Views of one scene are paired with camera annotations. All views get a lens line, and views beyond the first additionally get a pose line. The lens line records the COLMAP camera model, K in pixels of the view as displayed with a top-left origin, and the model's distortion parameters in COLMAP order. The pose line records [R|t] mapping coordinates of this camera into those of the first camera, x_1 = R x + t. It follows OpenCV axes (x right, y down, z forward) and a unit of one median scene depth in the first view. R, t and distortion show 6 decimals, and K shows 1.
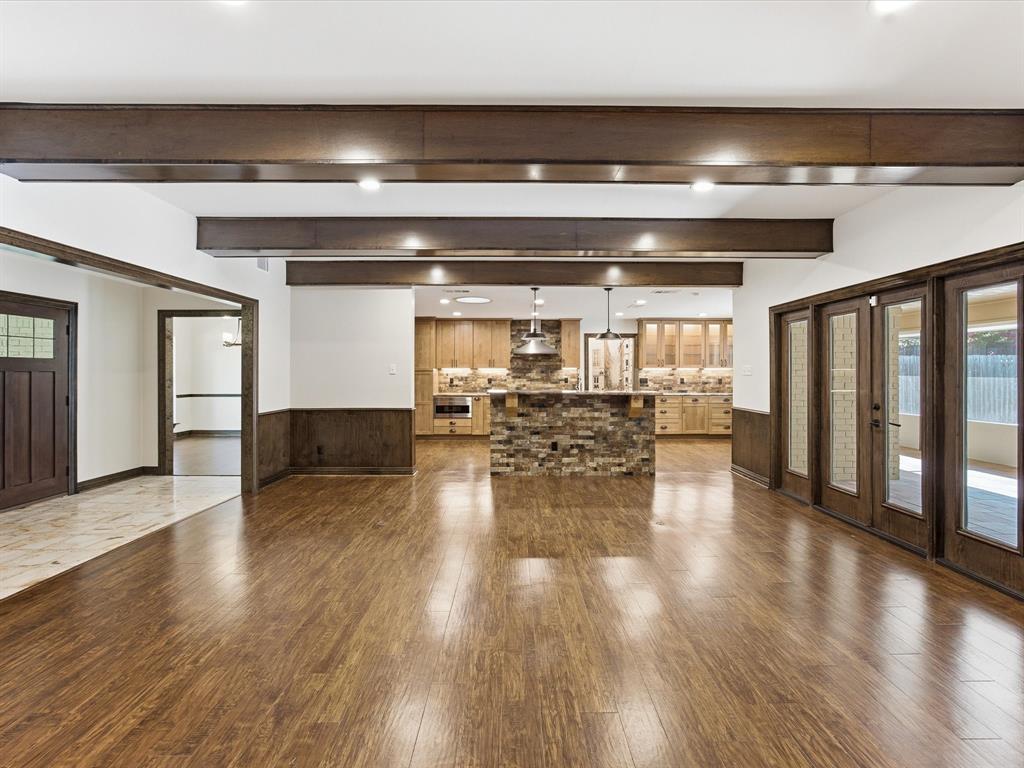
lens RADIAL K [[446.7, 0, 513.3], [0, 446.7, 378.9], [0, 0, 1]] dist [-0.021467, -0.000198]
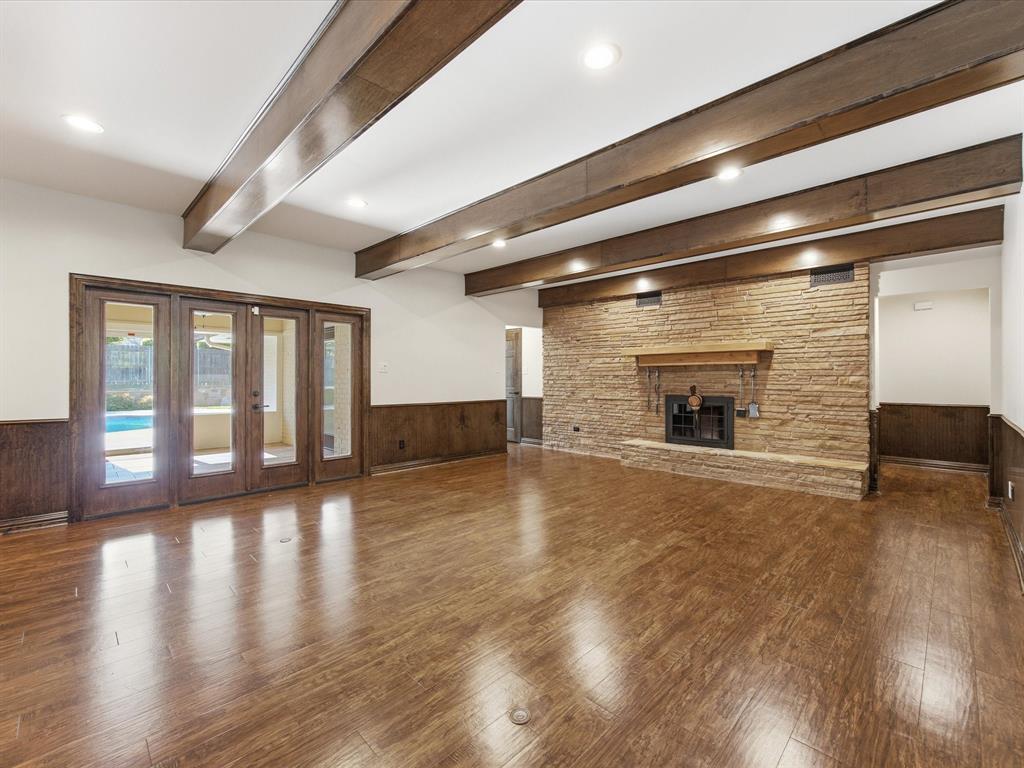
lens RADIAL K [[446.7, 0, 515.5], [0, 446.7, 378.1], [0, 0, 1]] dist [-0.021467, -0.000198]
pose [[-0.706294, 0.002213, 0.707915, -0.976134], [0.002805, 0.999996, -0.000327, 0.032804], [-0.707913, 0.001755, -0.706298, 2.170530]]
